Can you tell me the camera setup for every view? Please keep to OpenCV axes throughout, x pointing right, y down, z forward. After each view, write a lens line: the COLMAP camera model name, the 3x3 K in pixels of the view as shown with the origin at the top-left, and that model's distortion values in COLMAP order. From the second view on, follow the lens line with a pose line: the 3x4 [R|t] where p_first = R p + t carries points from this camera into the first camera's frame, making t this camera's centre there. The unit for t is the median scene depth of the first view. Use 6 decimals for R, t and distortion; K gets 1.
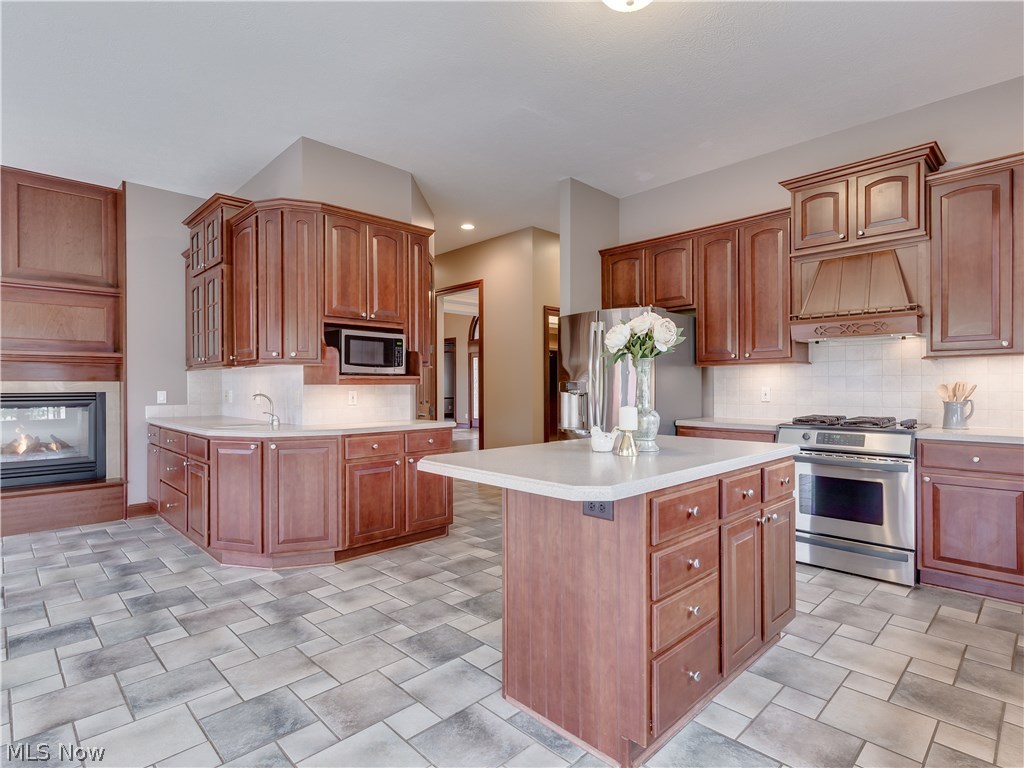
lens RADIAL K [[528.6, 0, 532.7], [0, 528.6, 391.1], [0, 0, 1]] dist [0.005492, 0.000310]
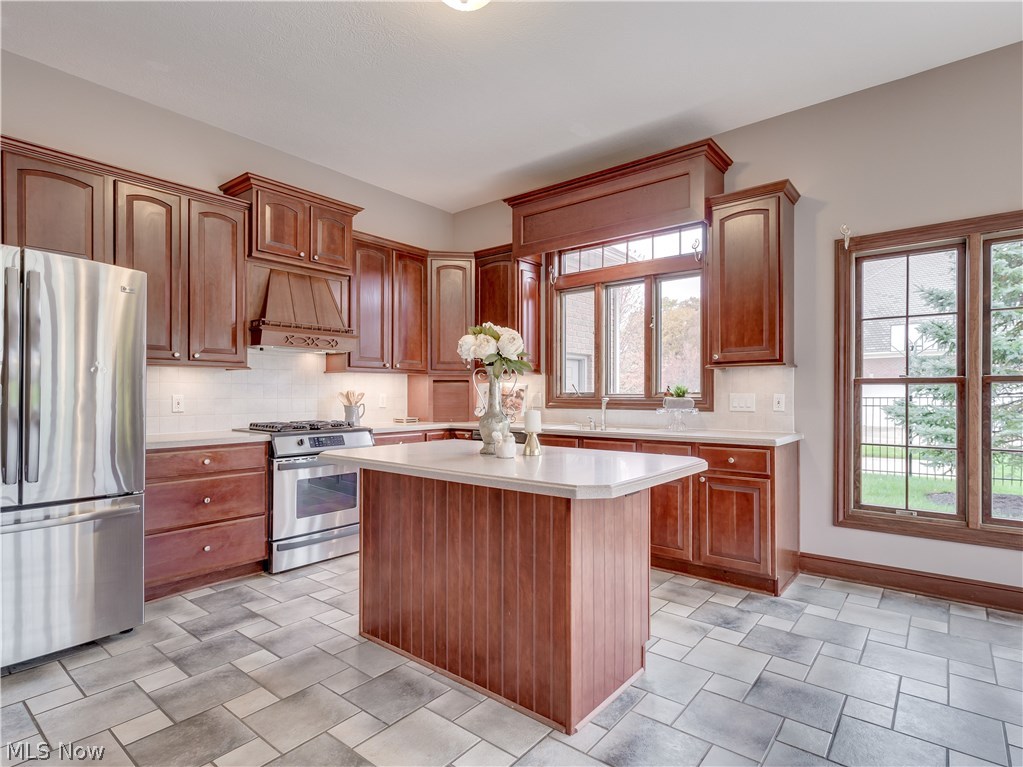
lens RADIAL K [[528.1, 0, 524.0], [0, 528.1, 392.8], [0, 0, 1]] dist [0.005492, 0.000310]
pose [[-0.119285, 0.002650, 0.992857, -0.553656], [0.000553, 0.999996, -0.002603, -0.007750], [-0.992860, 0.000239, -0.119286, 0.690203]]
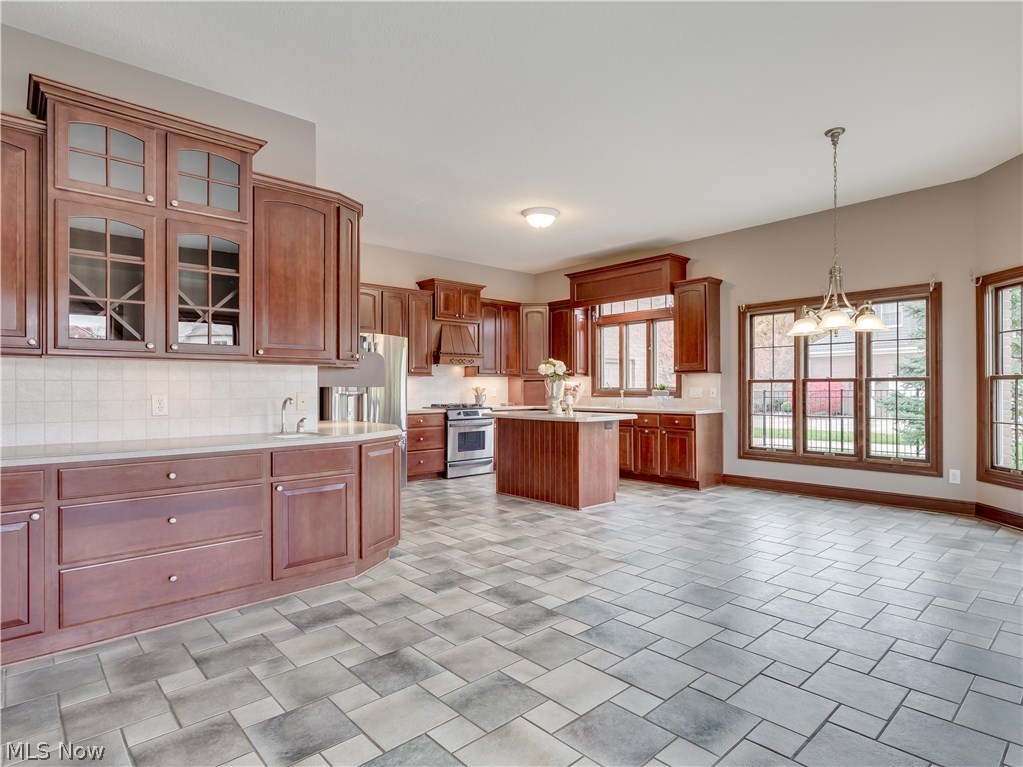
lens RADIAL K [[560.6, 0, 518.3], [0, 560.6, 387.6], [0, 0, 1]] dist [0.003361, 0.000243]
pose [[0.041745, 0.001595, 0.999127, -1.612045], [0.003563, 0.999992, -0.001746, -0.008430], [-0.999122, 0.003633, 0.041739, 0.683244]]
